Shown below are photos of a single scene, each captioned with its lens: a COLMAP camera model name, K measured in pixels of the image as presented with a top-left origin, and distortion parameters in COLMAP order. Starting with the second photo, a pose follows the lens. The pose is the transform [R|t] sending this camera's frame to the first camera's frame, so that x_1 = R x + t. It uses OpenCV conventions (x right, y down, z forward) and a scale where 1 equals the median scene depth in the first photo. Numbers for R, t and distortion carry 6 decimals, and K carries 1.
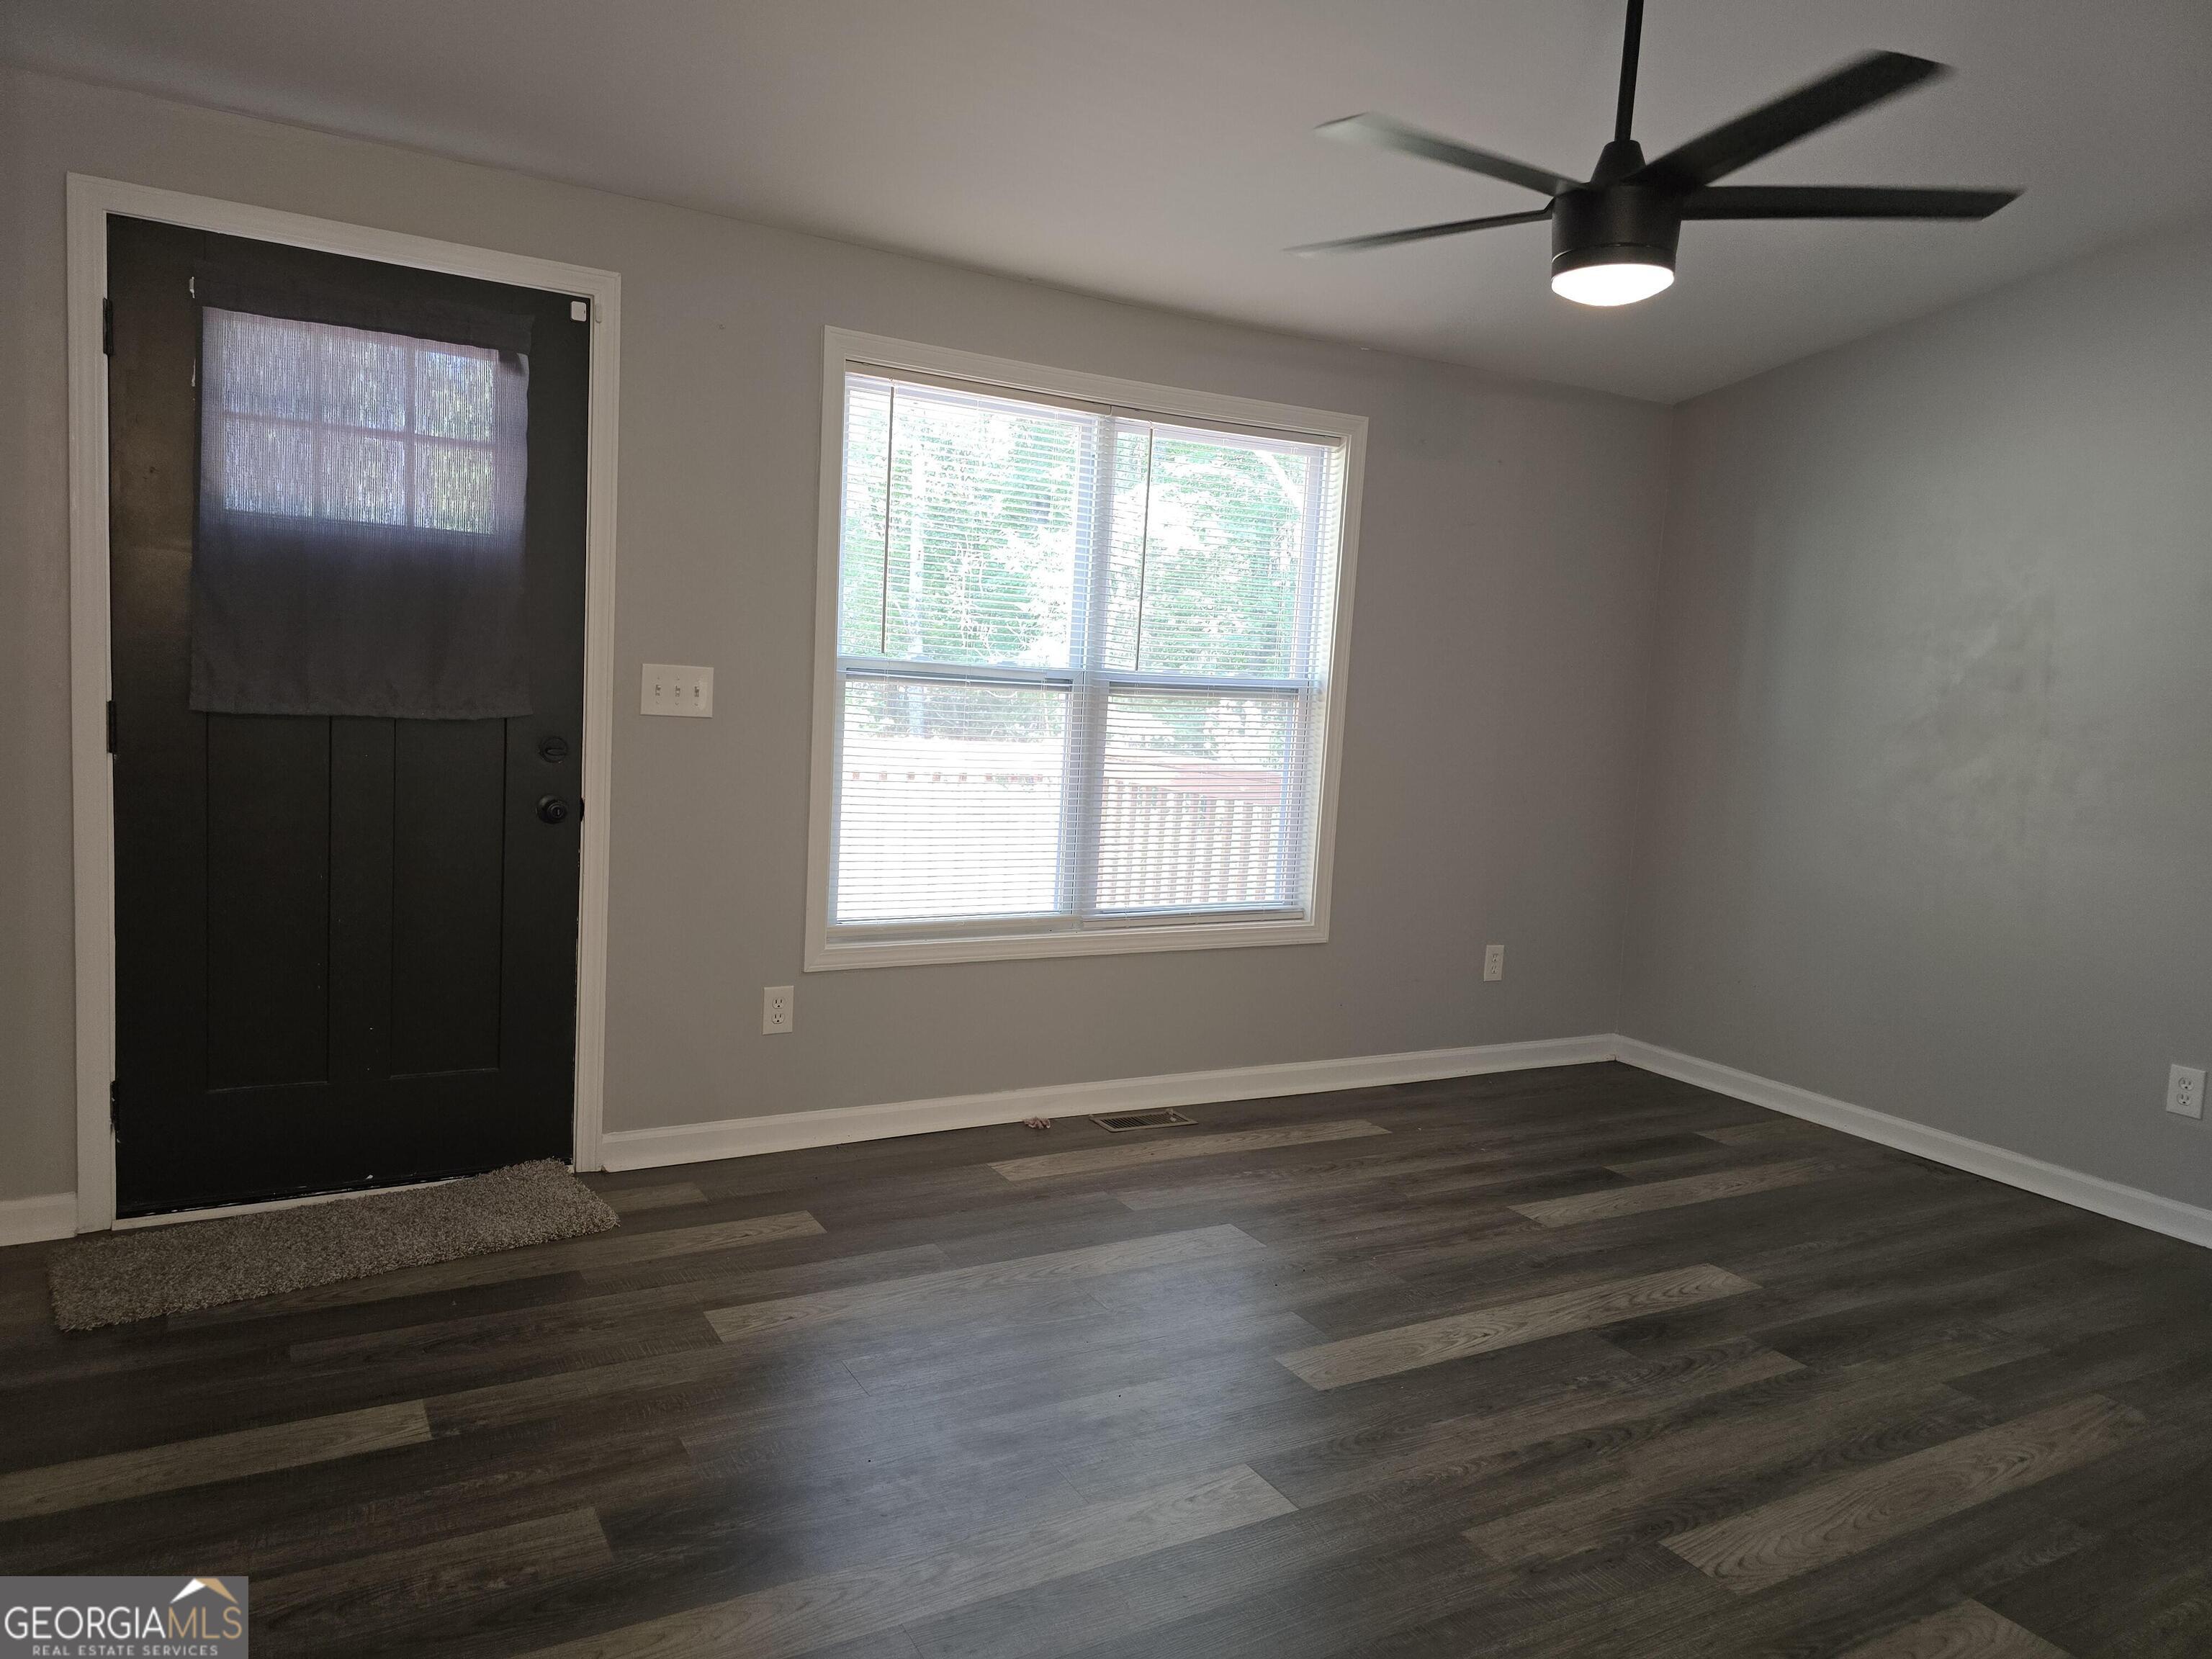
lens RADIAL K [[1496.3, 0, 1067.6], [0, 1496.3, 829.9], [0, 0, 1]] dist [0.062150, -0.056755]
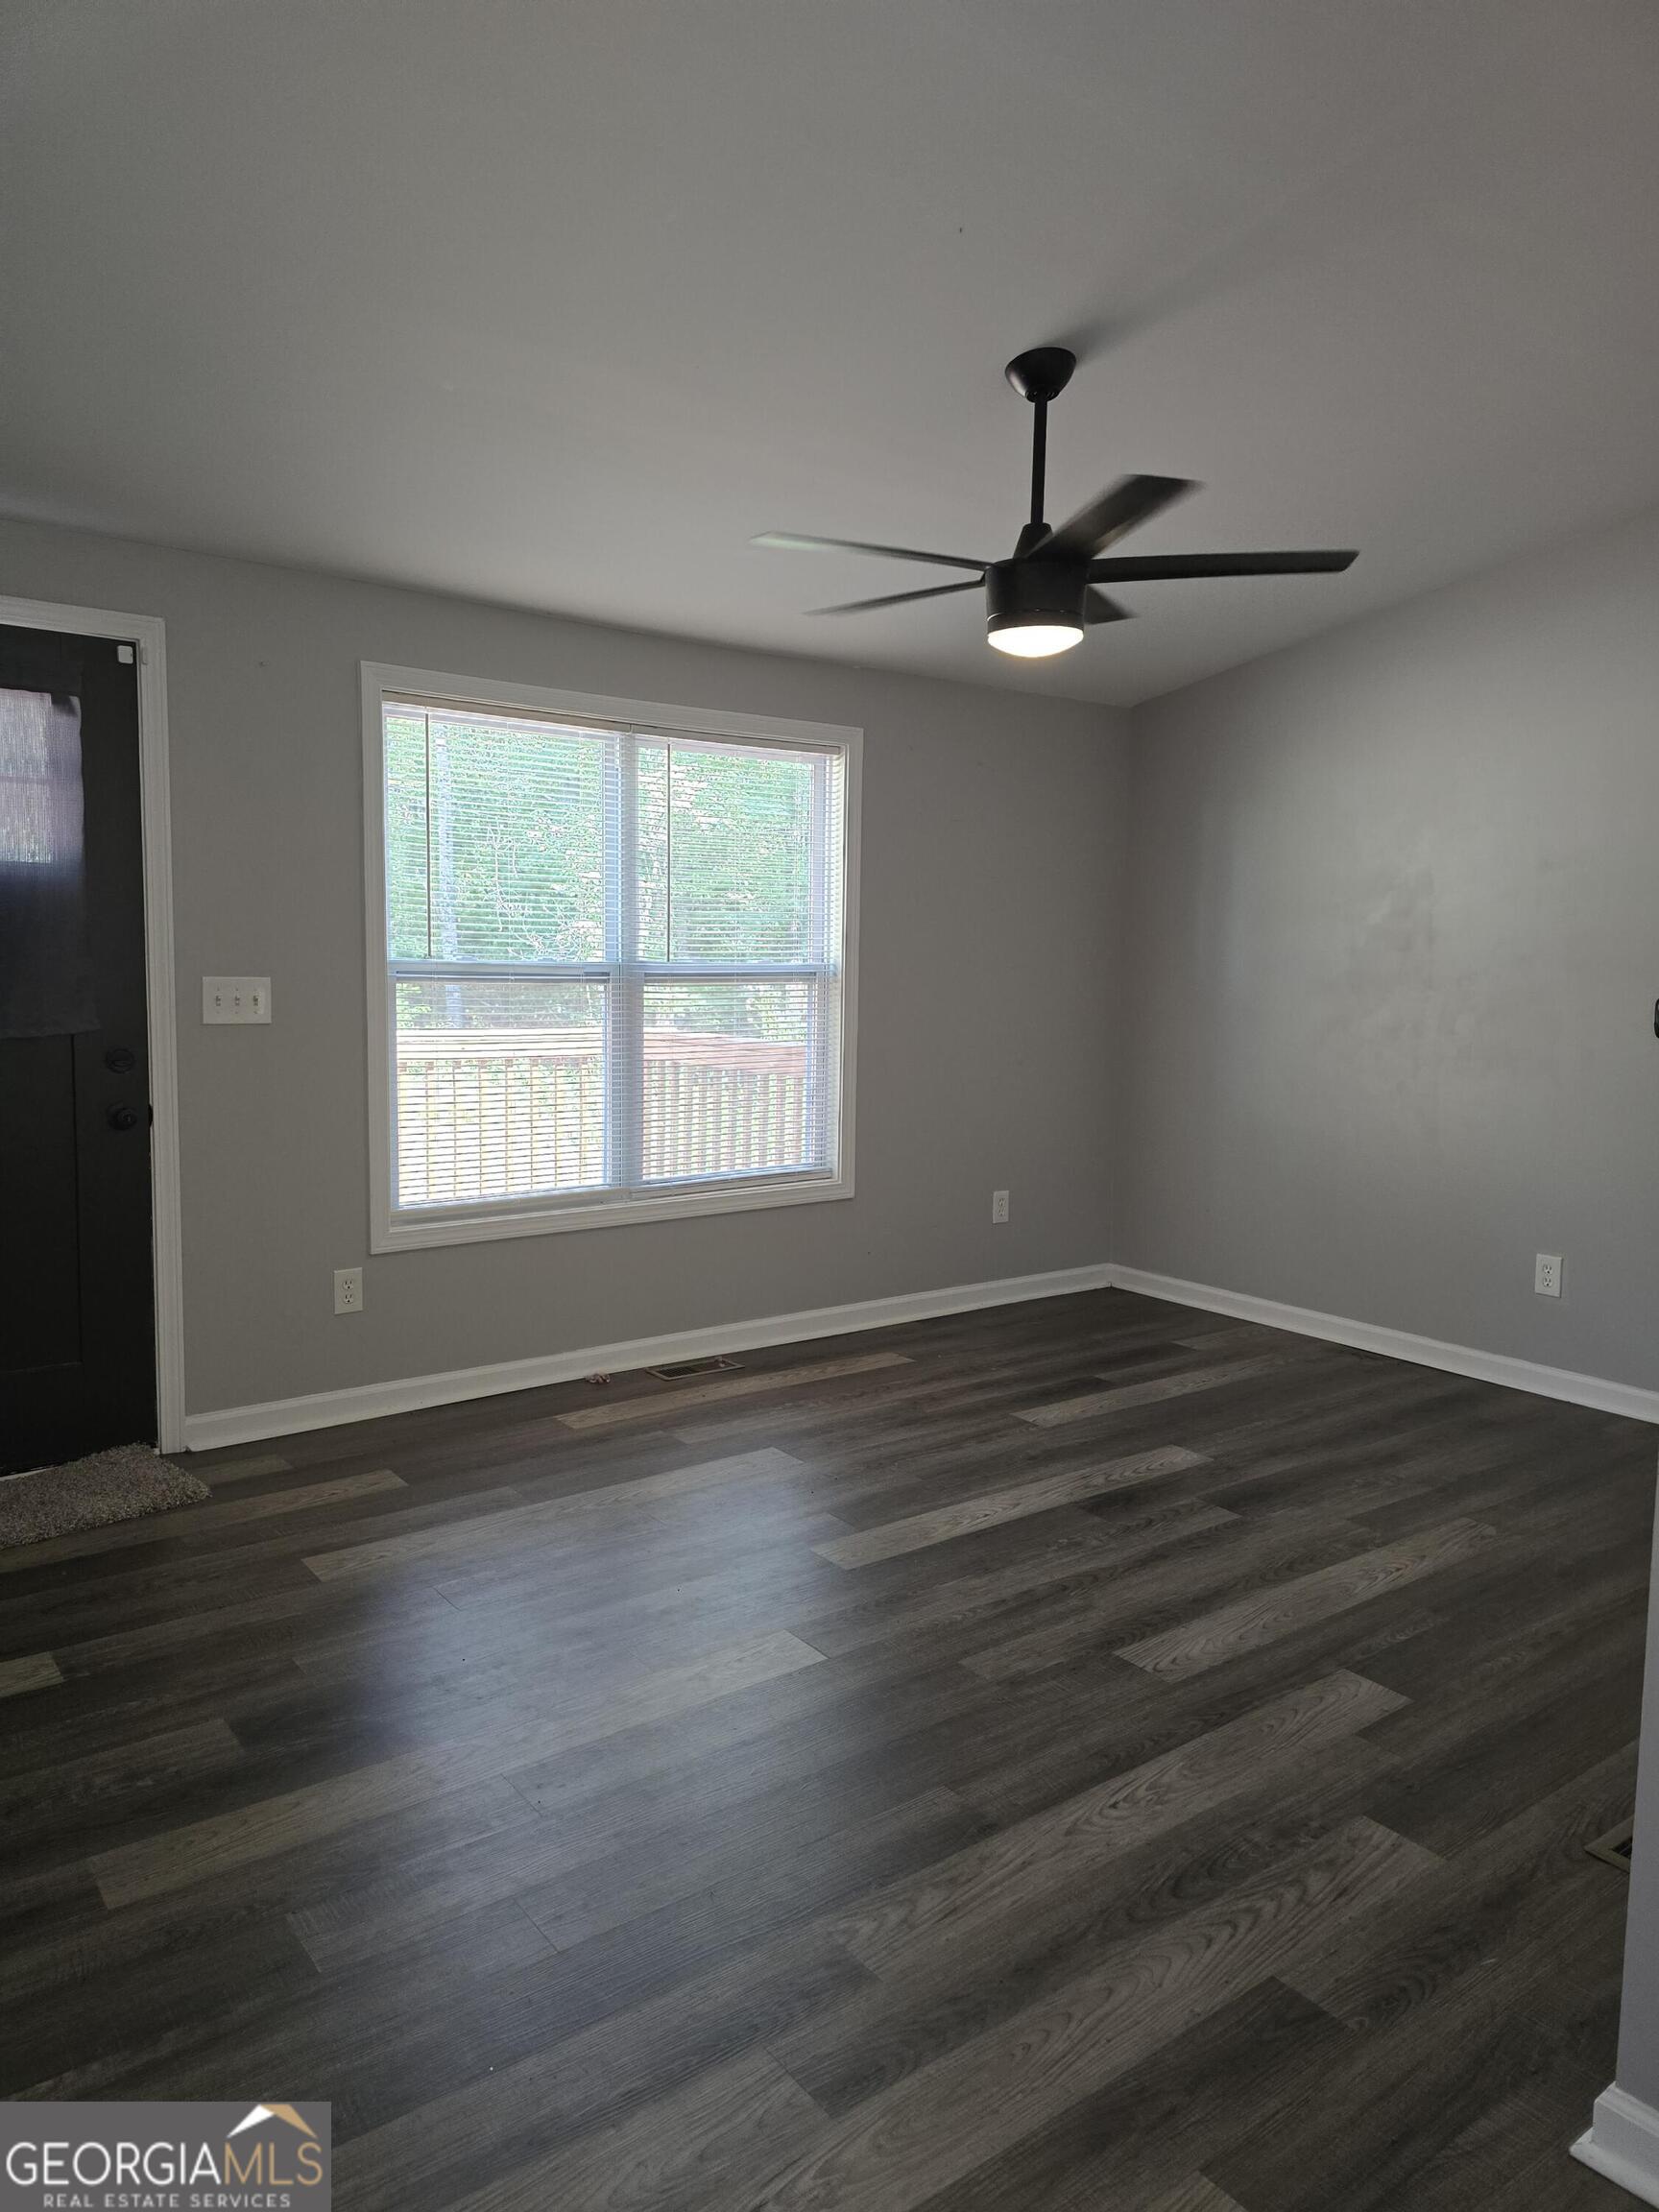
lens RADIAL K [[1496.3, 0, 837.1], [0, 1496.3, 1099.6], [0, 0, 1]] dist [0.062150, -0.056755]
pose [[0.987992, -0.052176, 0.145429, 0.004750], [0.052316, 0.998626, 0.002871, -0.002388], [-0.145379, 0.004772, 0.989364, -0.143108]]
